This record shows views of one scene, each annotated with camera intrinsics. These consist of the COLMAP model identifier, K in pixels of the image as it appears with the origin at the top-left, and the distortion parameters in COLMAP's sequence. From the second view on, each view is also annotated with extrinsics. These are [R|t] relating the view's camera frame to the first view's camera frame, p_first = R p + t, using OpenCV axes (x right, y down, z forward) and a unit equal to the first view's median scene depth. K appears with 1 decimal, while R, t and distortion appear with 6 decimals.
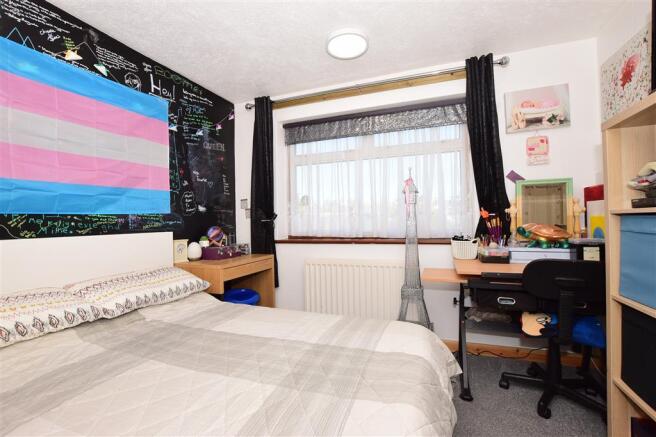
lens RADIAL K [[291.0, 0, 330.7], [0, 291.0, 218.6], [0, 0, 1]] dist [-0.037435, 0.007116]
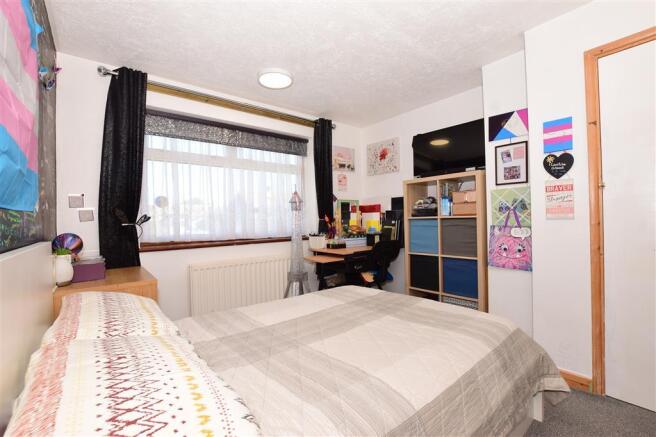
lens RADIAL K [[291.0, 0, 330.7], [0, 291.0, 218.6], [0, 0, 1]] dist [-0.037435, 0.007116]
pose [[0.494714, 0.013112, 0.868957, -0.809448], [0.006518, 0.999802, -0.018797, 0.011886], [-0.869031, 0.014963, 0.494531, 0.182944]]
